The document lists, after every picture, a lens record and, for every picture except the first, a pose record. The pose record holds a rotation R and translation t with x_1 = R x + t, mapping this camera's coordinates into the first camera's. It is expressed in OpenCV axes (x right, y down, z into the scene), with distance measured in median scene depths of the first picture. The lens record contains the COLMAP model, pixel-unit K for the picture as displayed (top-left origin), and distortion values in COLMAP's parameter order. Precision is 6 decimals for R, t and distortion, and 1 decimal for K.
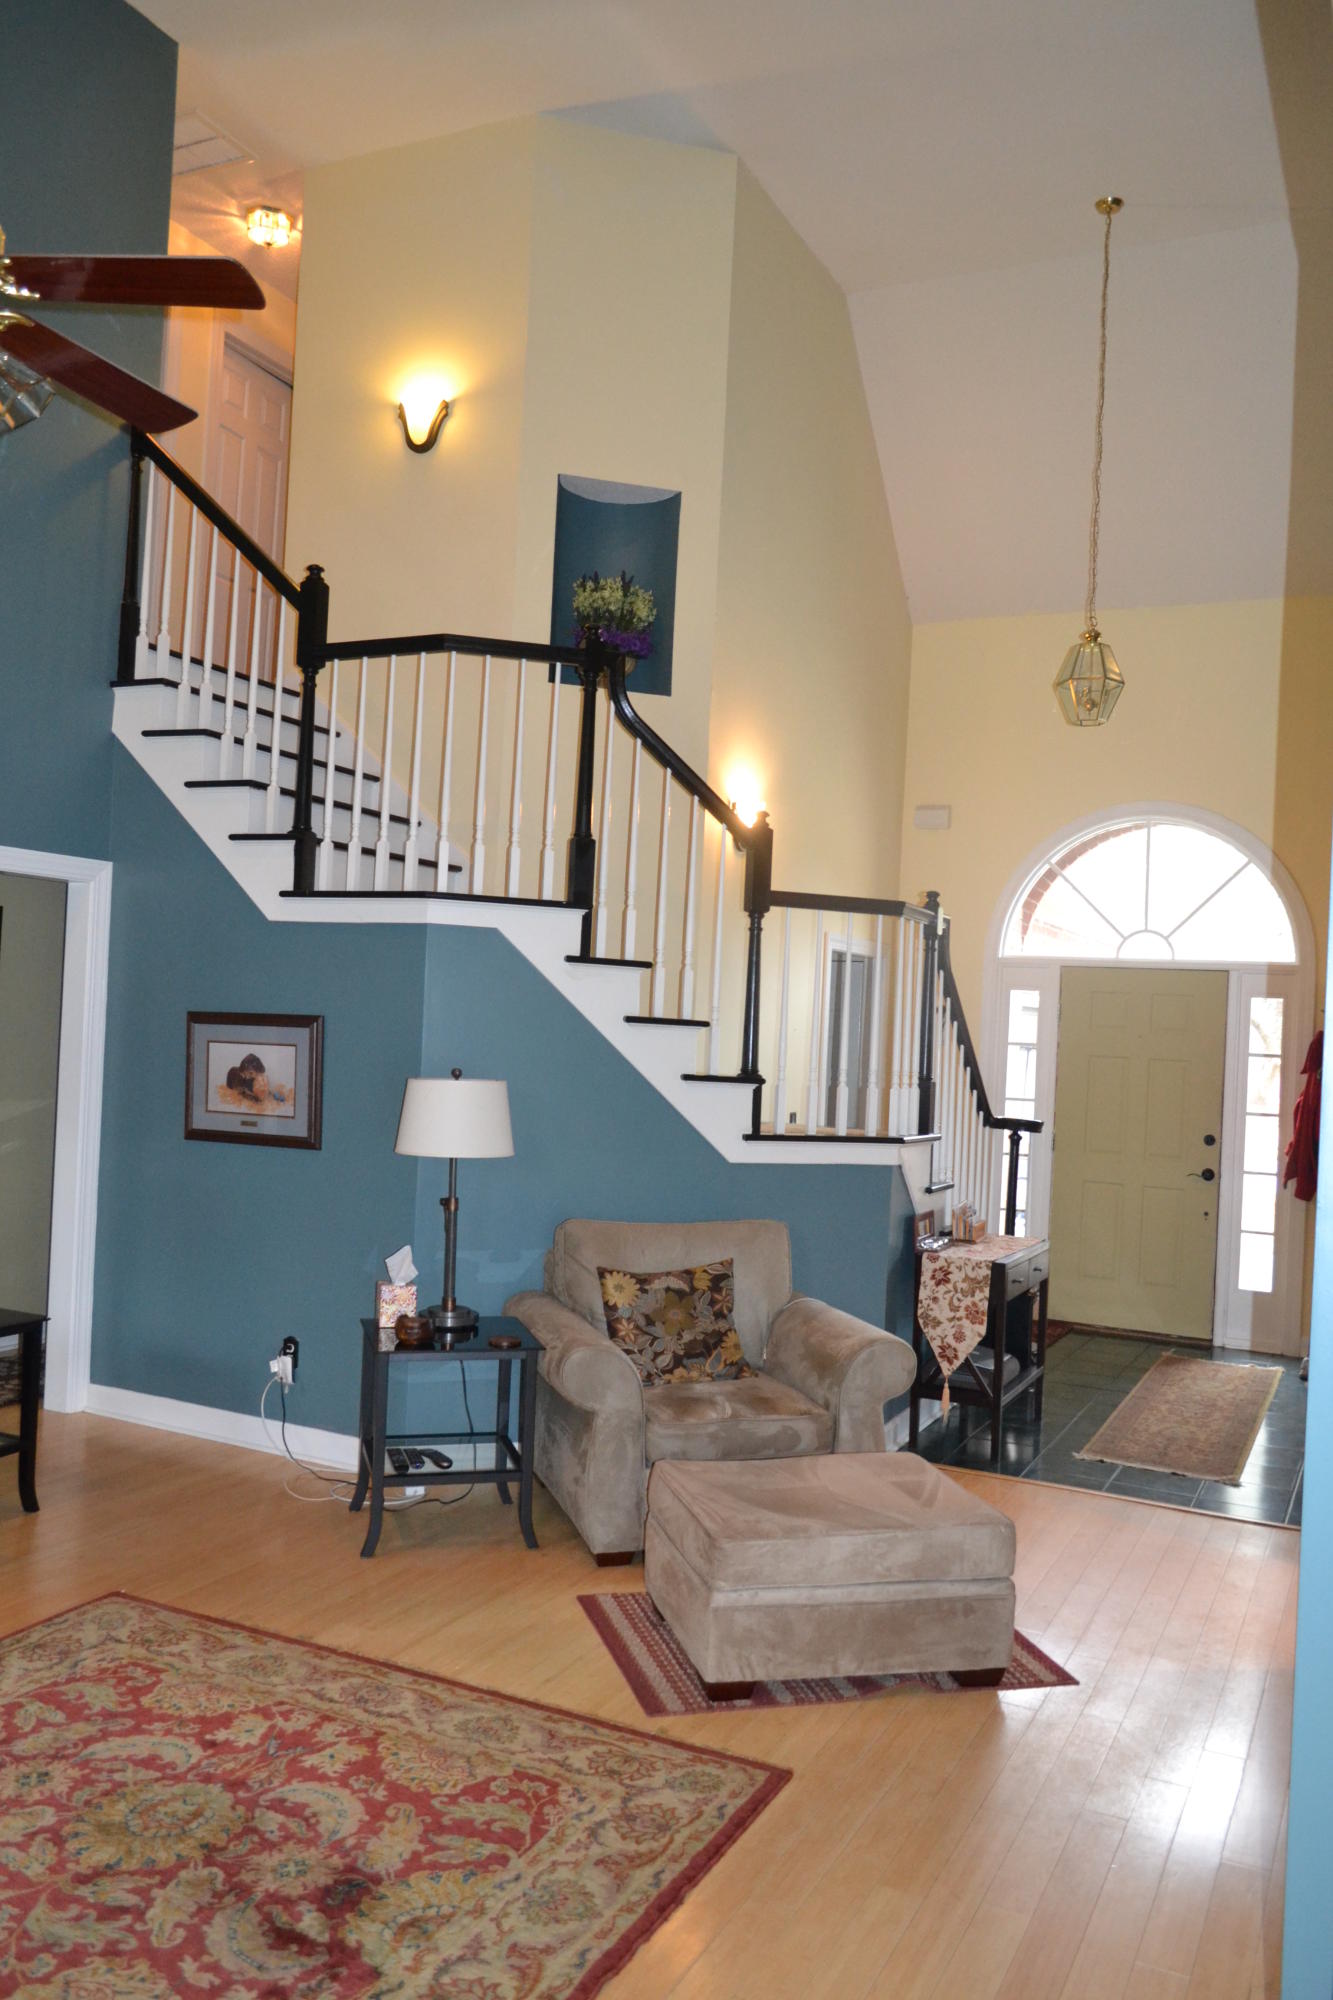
lens RADIAL K [[1573.8, 0, 656.8], [0, 1573.8, 991.7], [0, 0, 1]] dist [-0.015791, 0.011109]
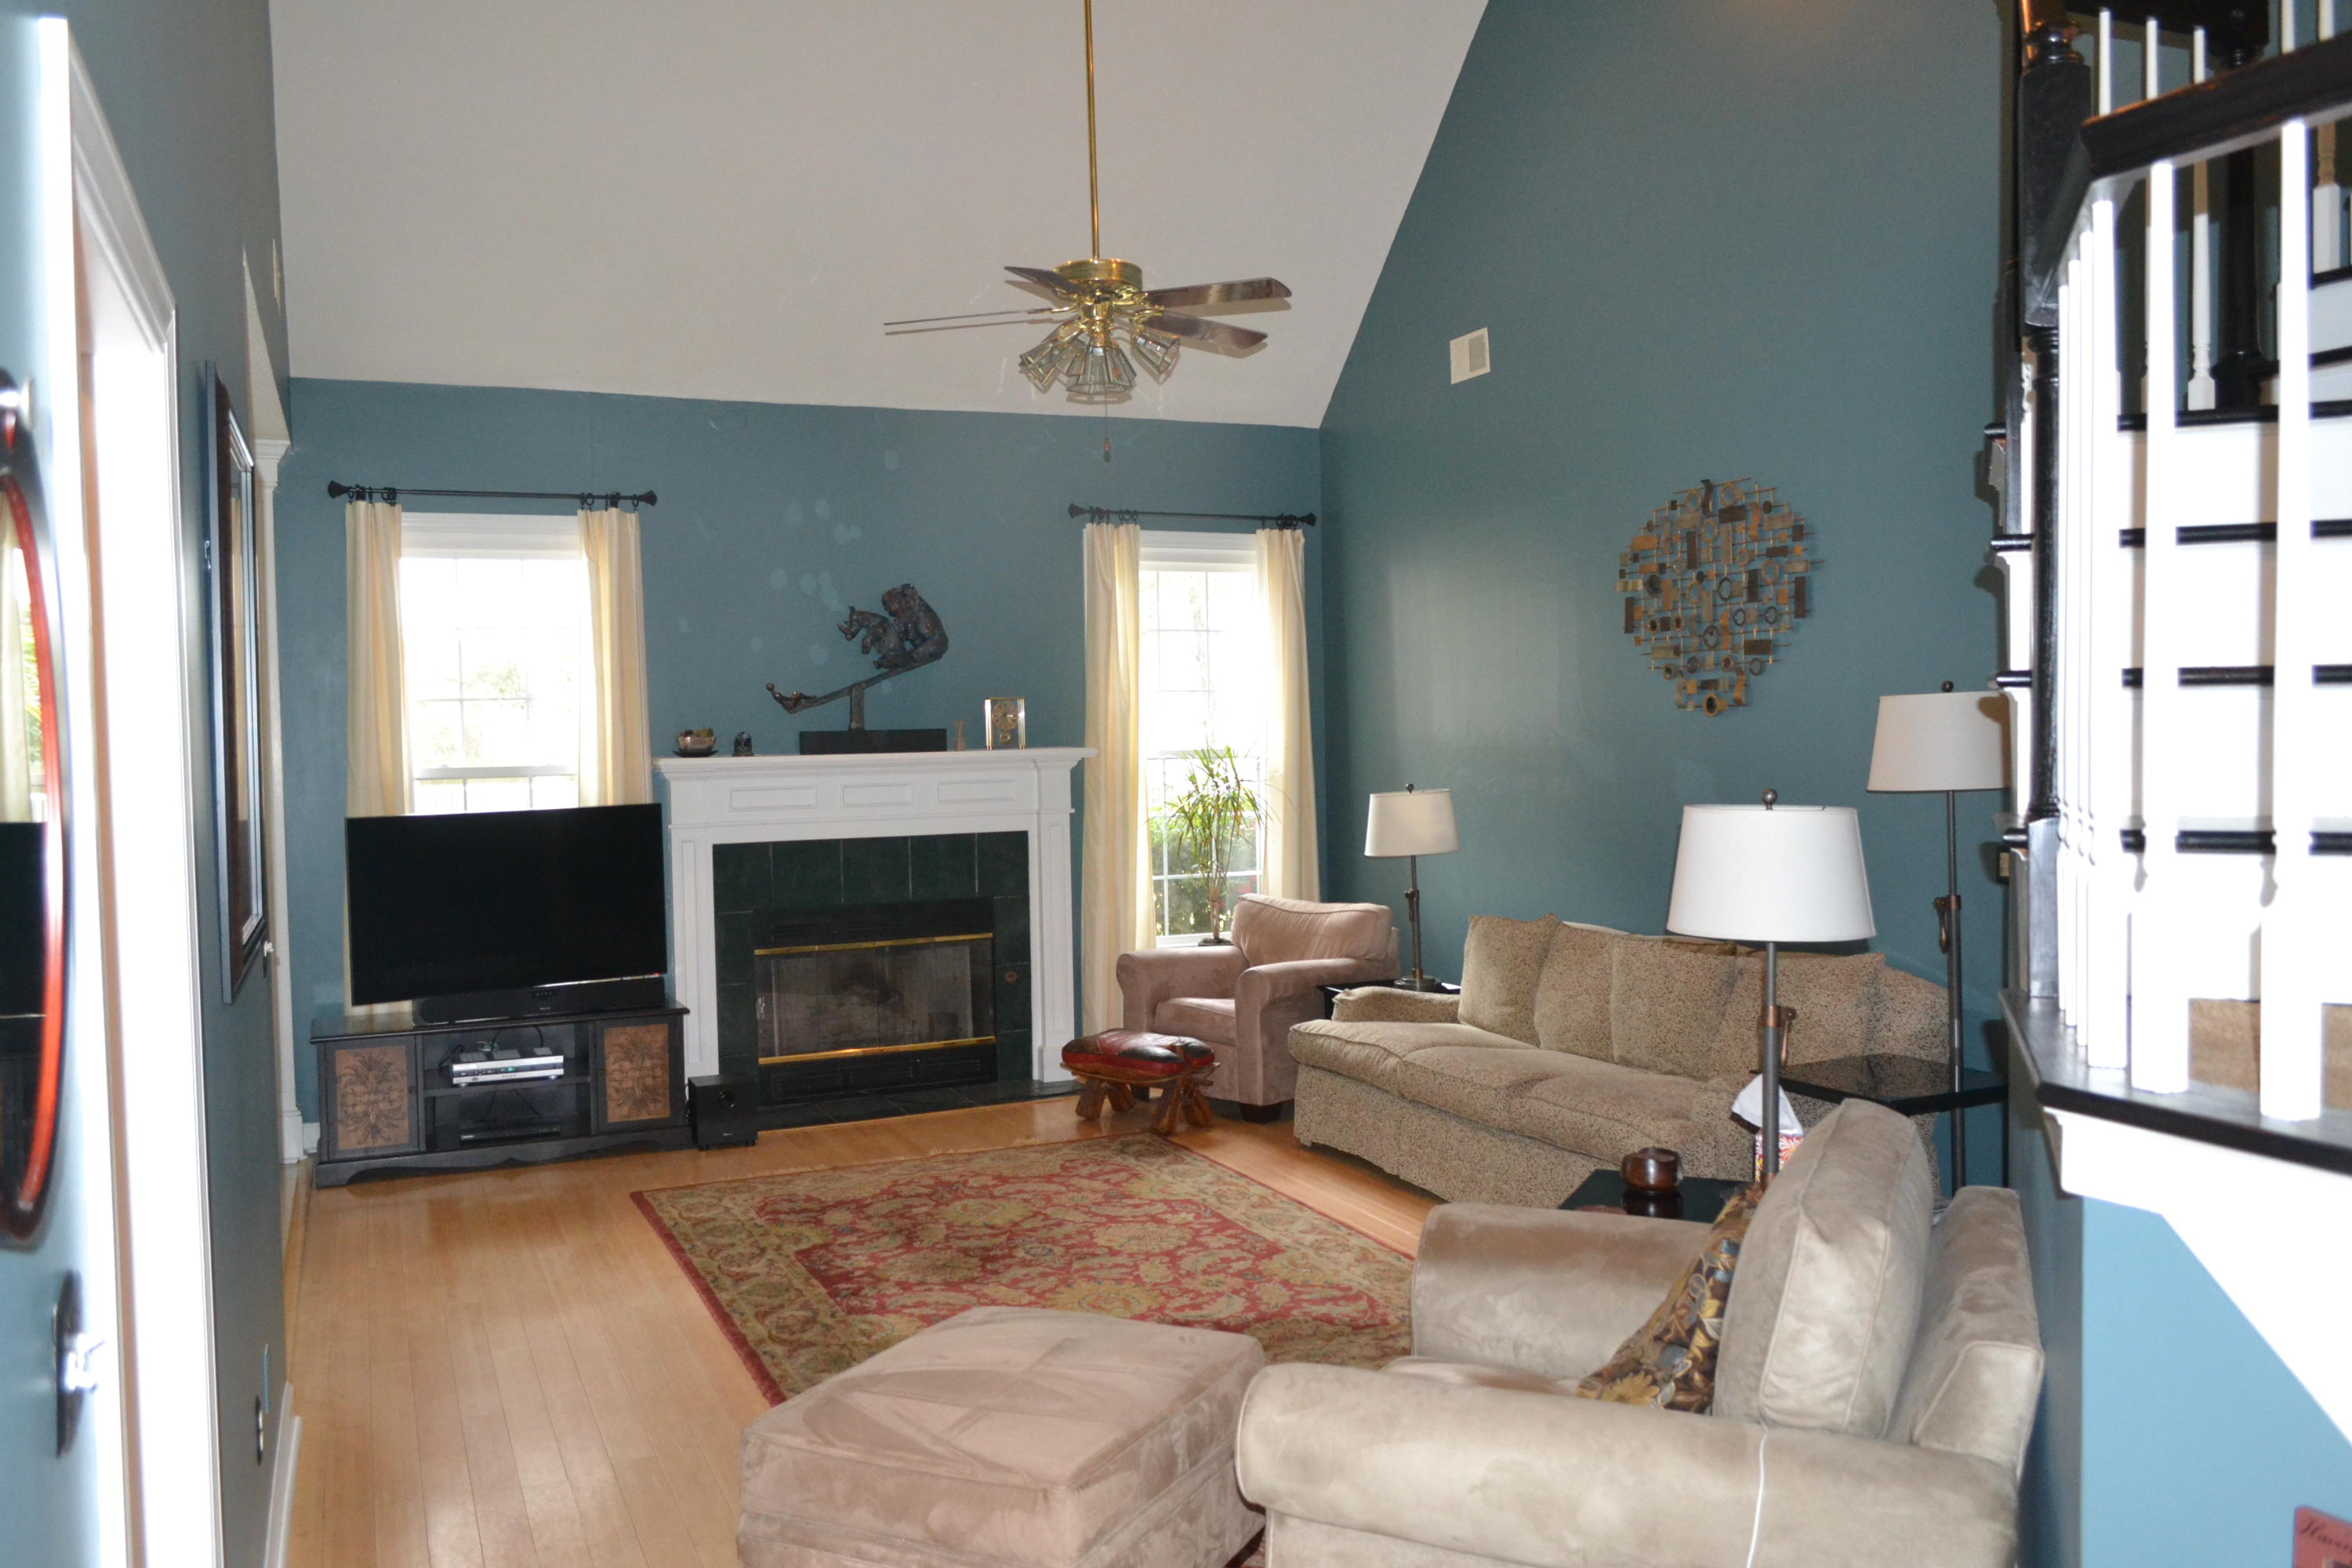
lens RADIAL K [[1850.7, 0, 1172.5], [0, 1850.7, 786.9], [0, 0, 1]] dist [-0.015791, 0.011109]
pose [[-0.642908, -0.012815, -0.765837, 0.491157], [0.002656, 0.999817, -0.018959, 0.054925], [0.765939, -0.014223, -0.642756, 1.135501]]
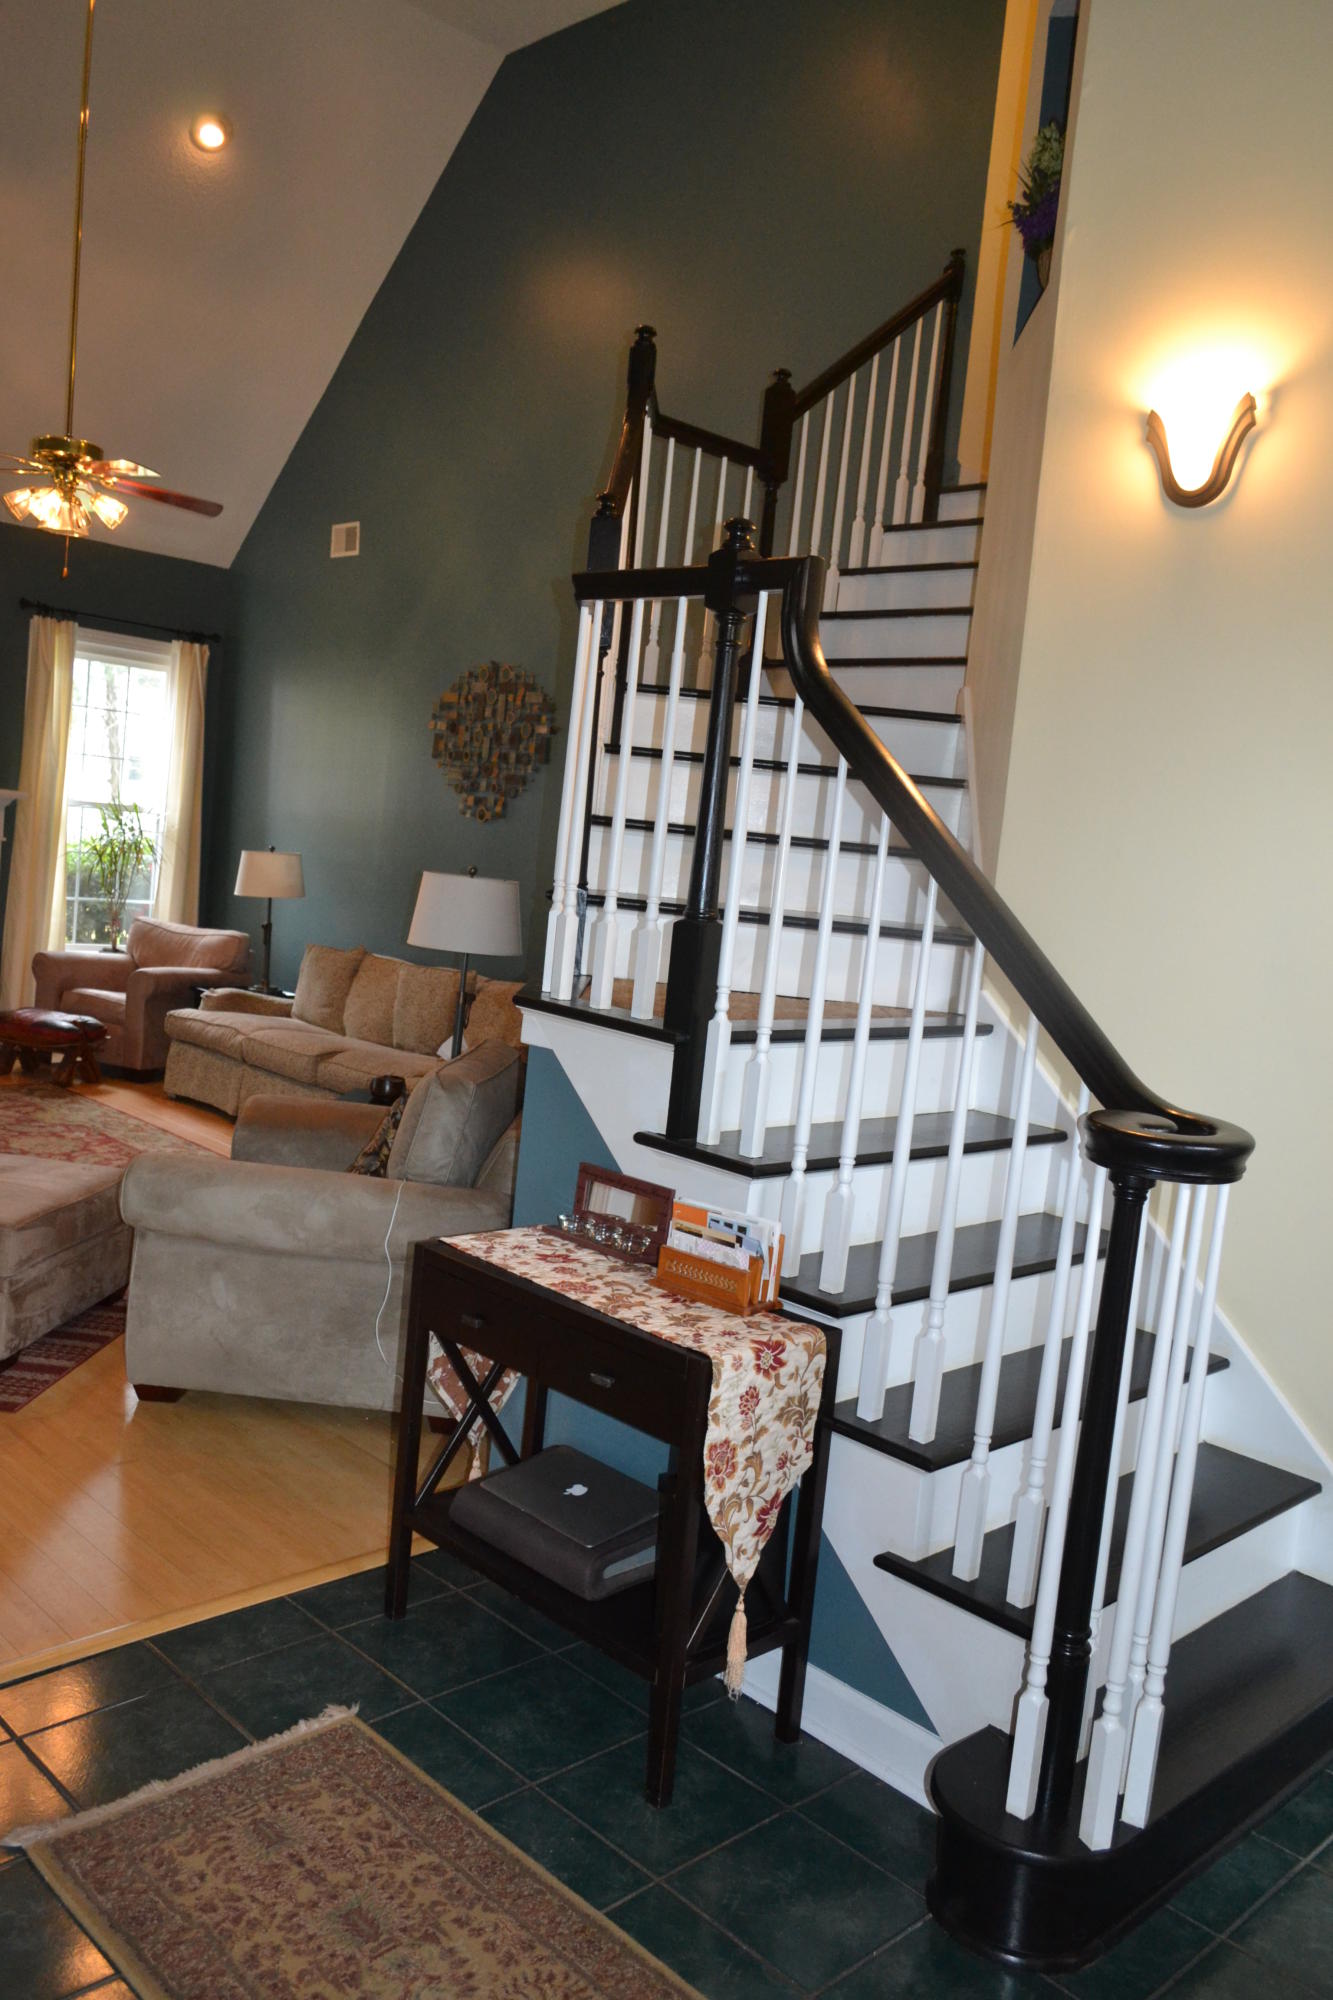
lens RADIAL K [[1573.8, 0, 665.0], [0, 1573.8, 996.5], [0, 0, 1]] dist [-0.015791, 0.011109]
pose [[-0.326078, 0.011734, -0.945270, 0.708478], [-0.096321, 0.994307, 0.045569, 0.067105], [0.940423, 0.105909, -0.323091, 1.294972]]
